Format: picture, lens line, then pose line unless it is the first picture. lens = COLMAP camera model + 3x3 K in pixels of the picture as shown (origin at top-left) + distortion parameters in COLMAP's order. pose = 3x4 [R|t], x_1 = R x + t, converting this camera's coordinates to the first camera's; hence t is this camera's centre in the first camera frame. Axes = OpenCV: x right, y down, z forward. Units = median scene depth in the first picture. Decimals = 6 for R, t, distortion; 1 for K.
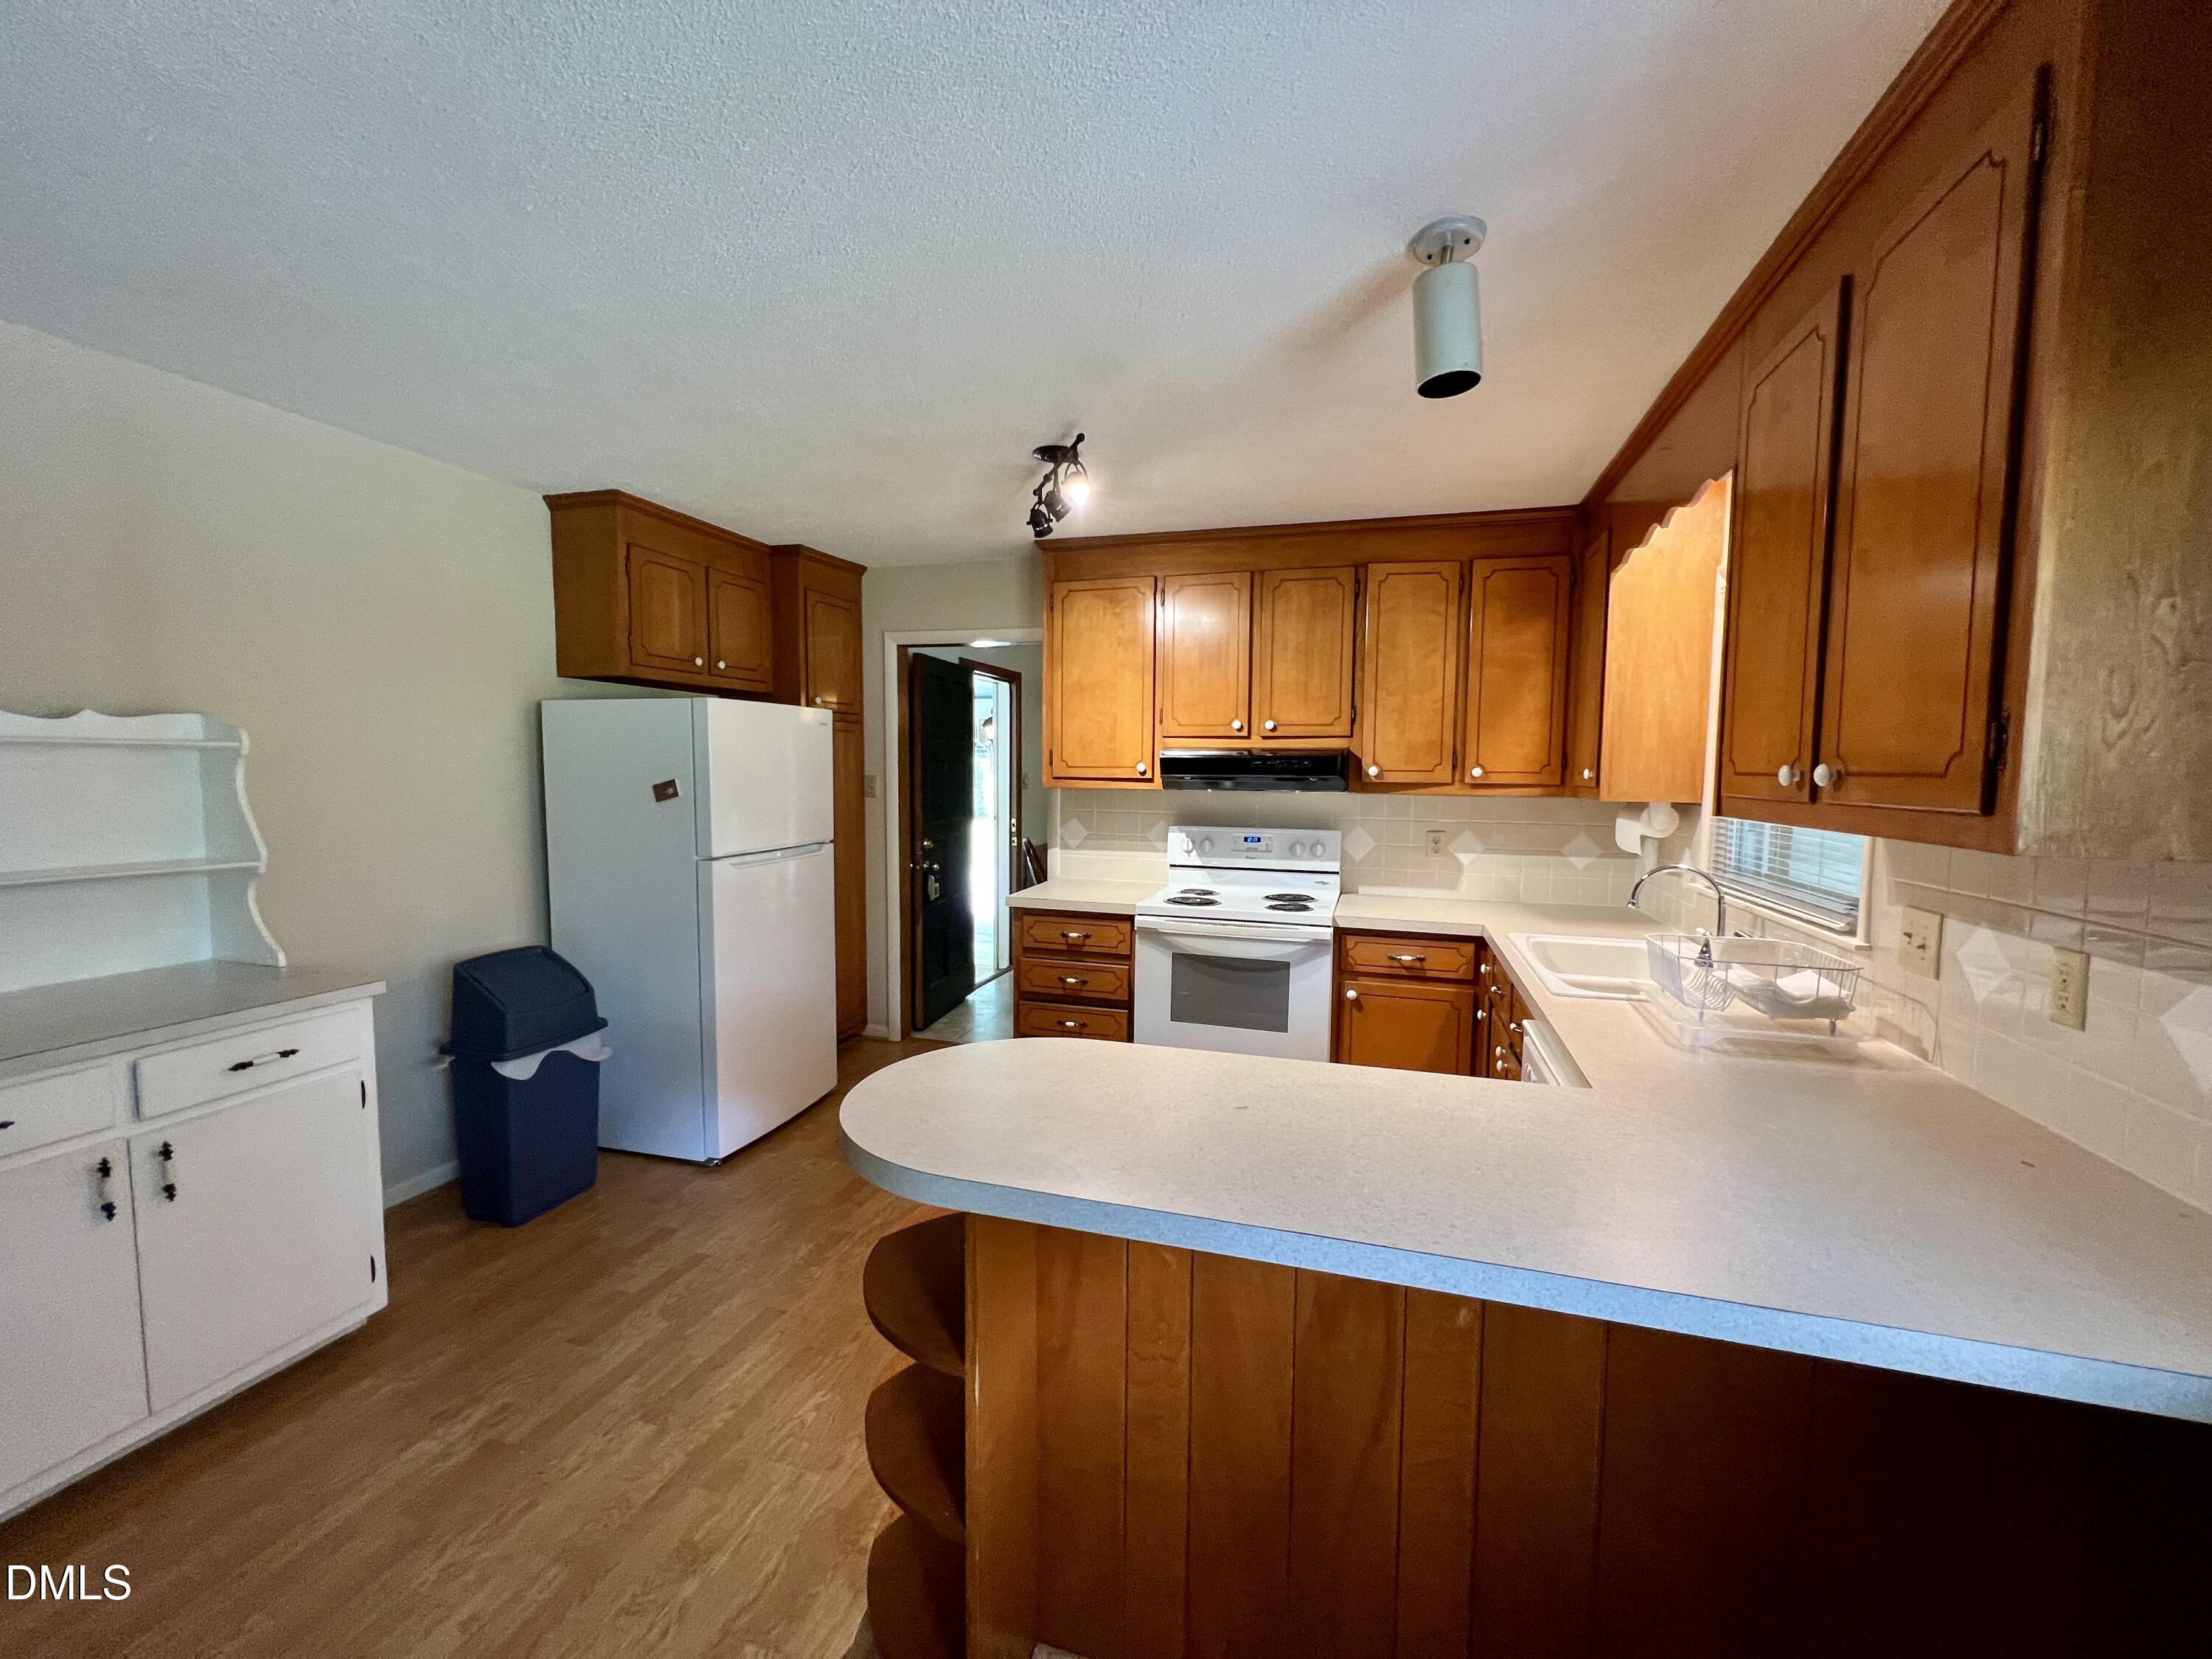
lens RADIAL K [[885.0, 0, 1114.1], [0, 885.0, 825.9], [0, 0, 1]] dist [-0.000079, 0.000266]
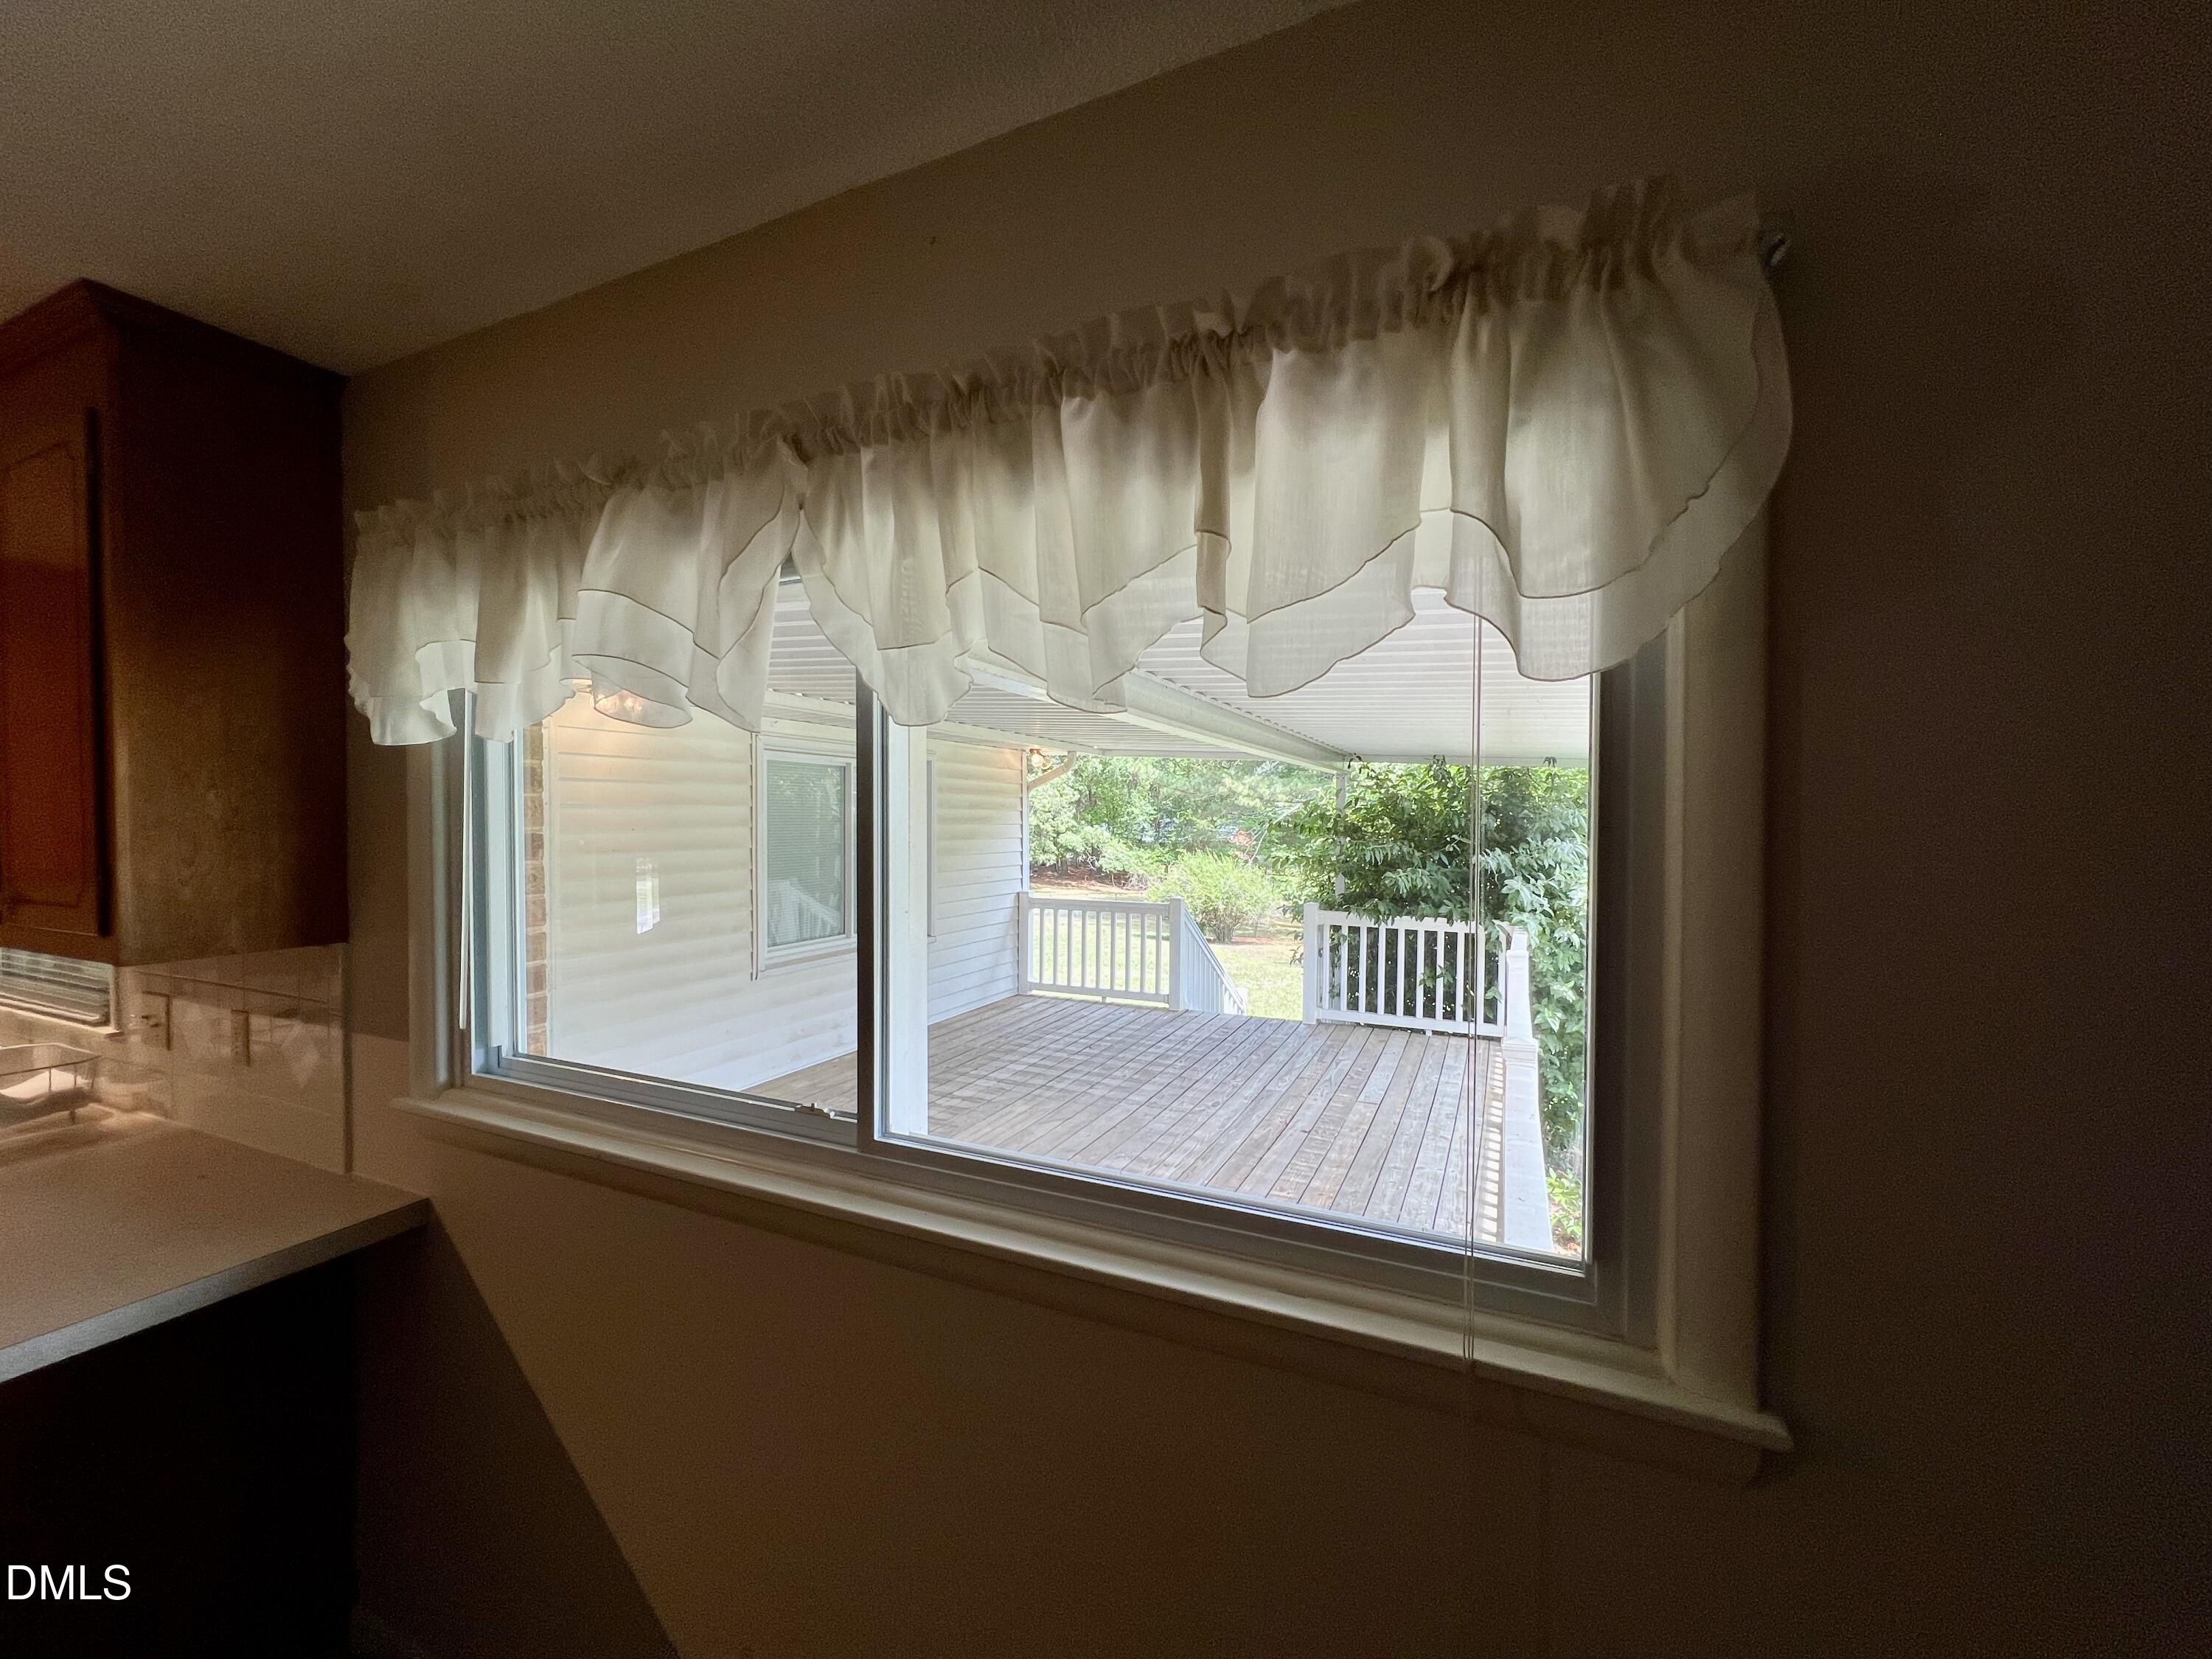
lens RADIAL K [[885.0, 0, 1104.9], [0, 885.0, 834.4], [0, 0, 1]] dist [-0.000079, 0.000266]
pose [[0.139024, -0.029074, 0.989862, -0.041919], [0.066129, 0.997610, 0.020014, -0.029278], [-0.988079, 0.062676, 0.140614, -0.220058]]
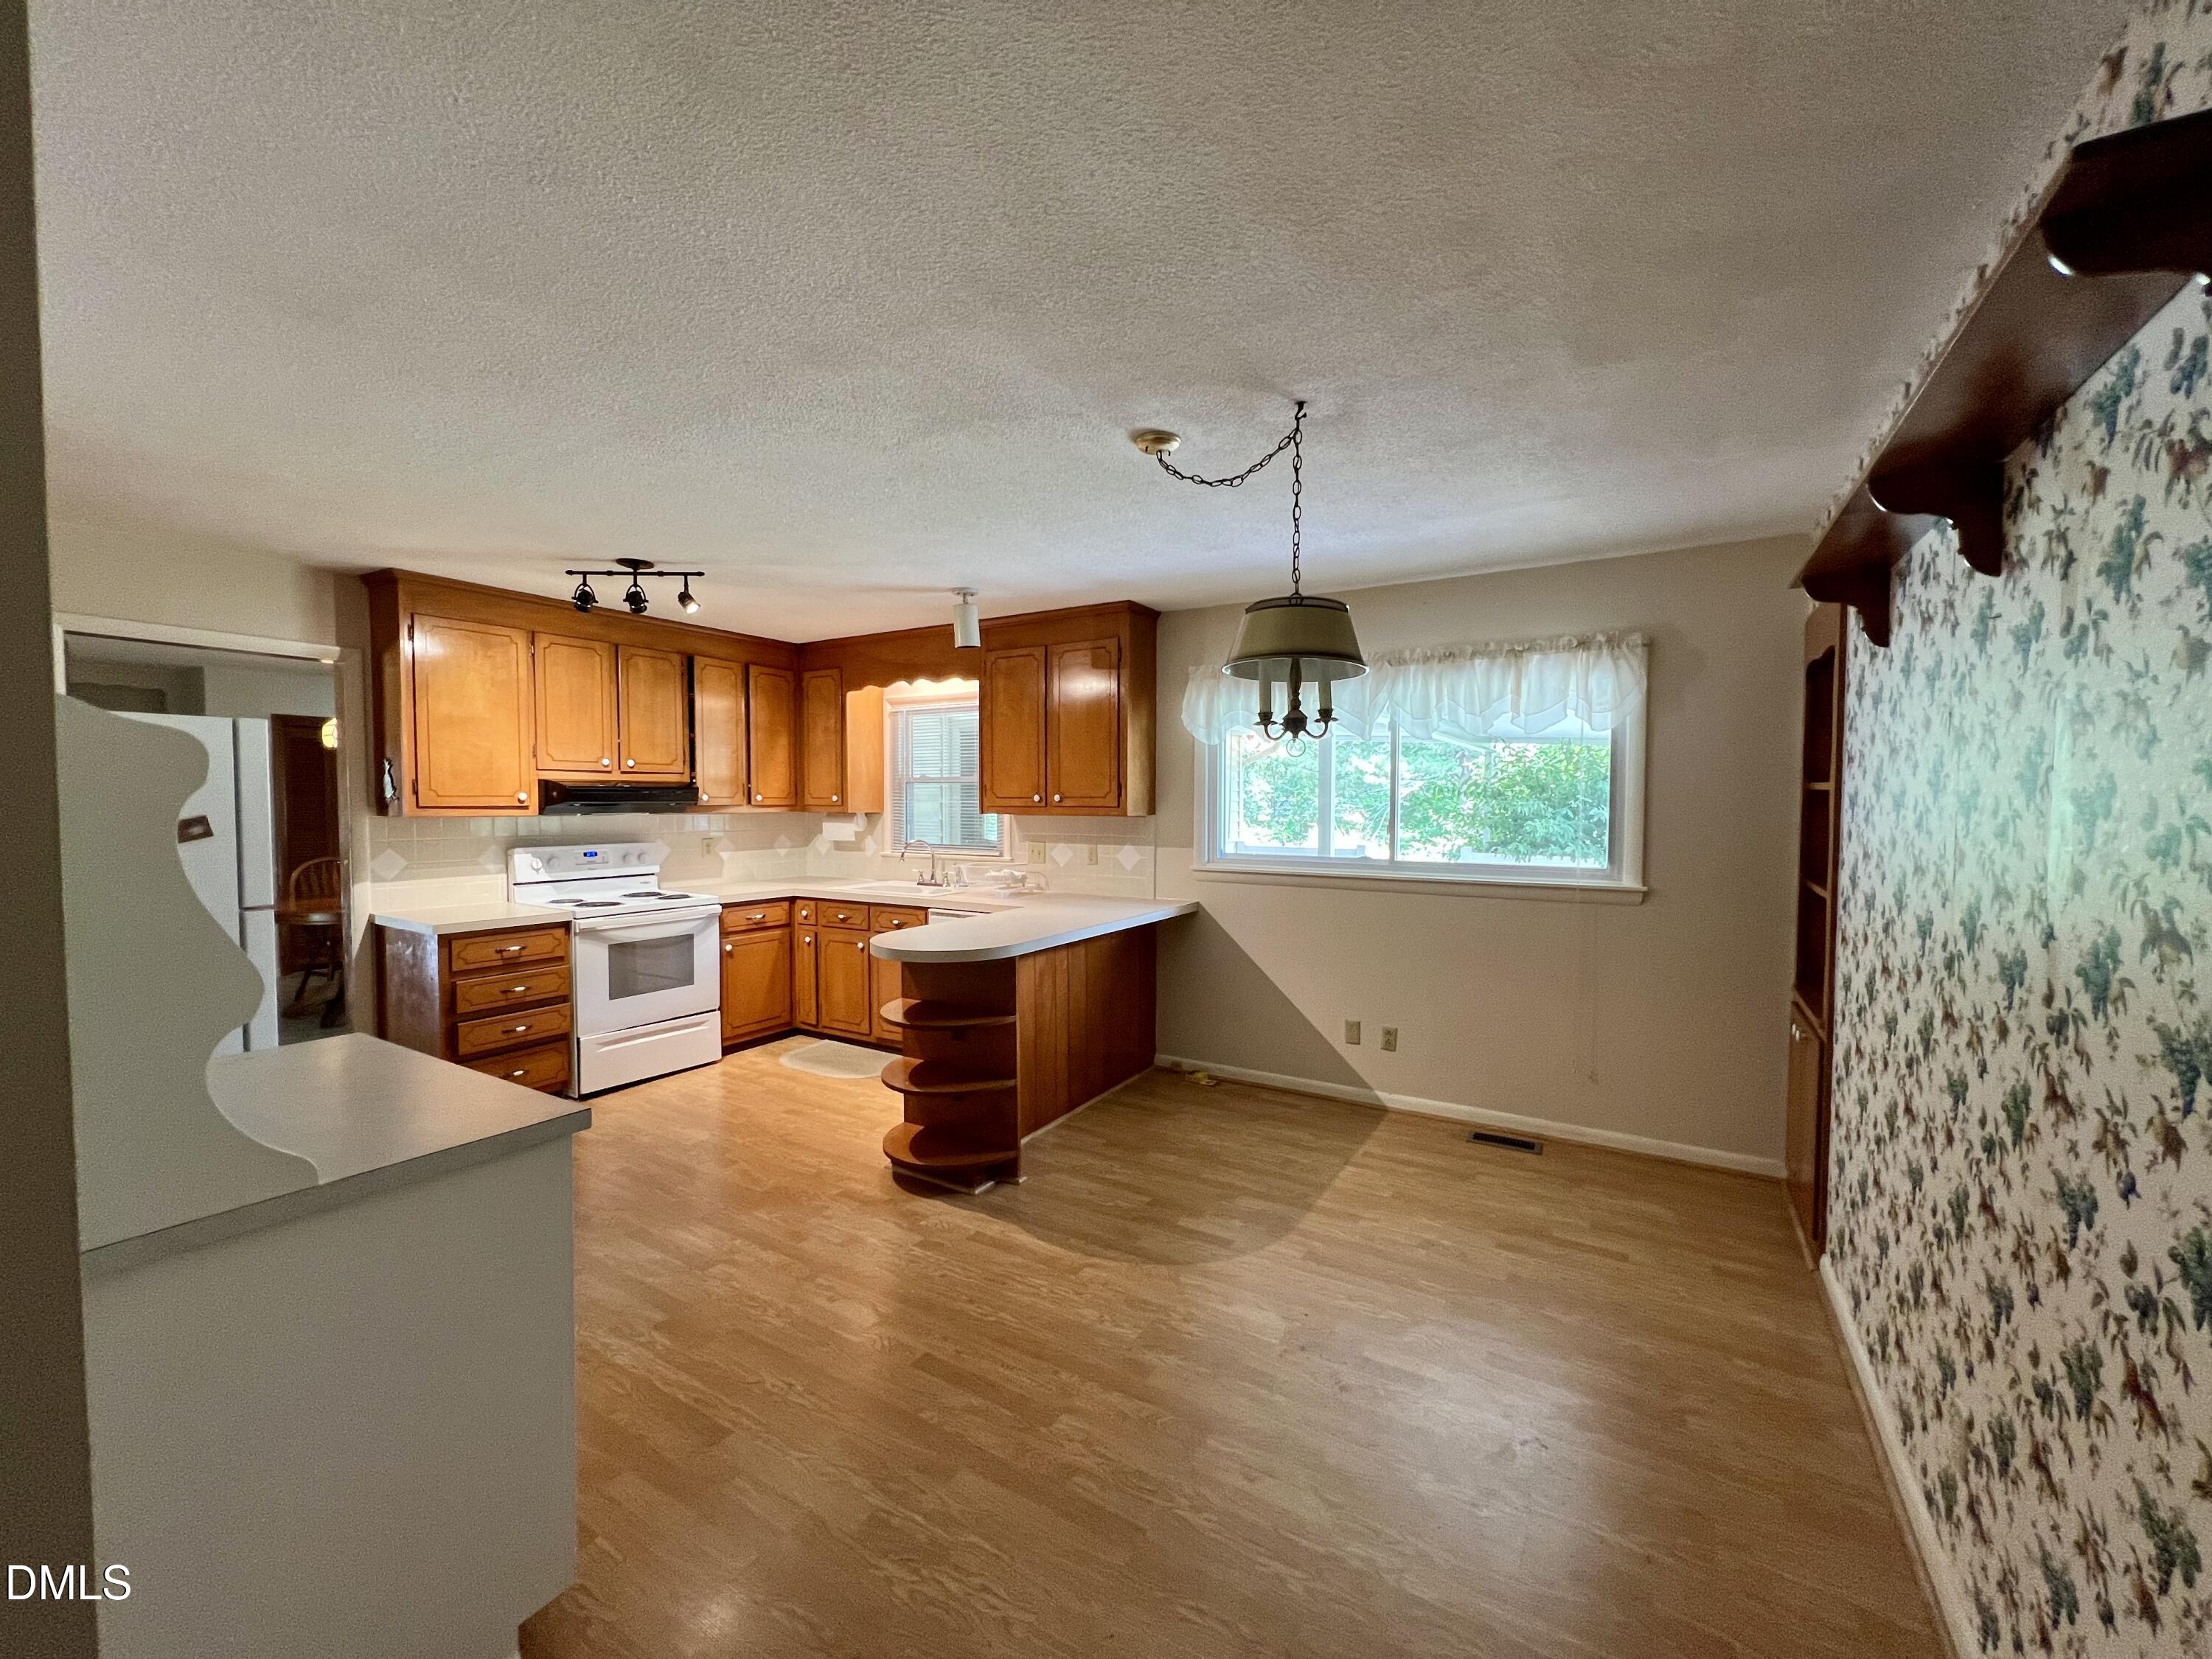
lens RADIAL K [[885.0, 0, 1101.0], [0, 885.0, 830.9], [0, 0, 1]] dist [-0.000079, 0.000266]
pose [[0.253740, -0.045471, 0.966203, -0.956993], [0.065830, 0.997390, 0.029651, -0.007813], [-0.965030, 0.056082, 0.256071, 0.003480]]
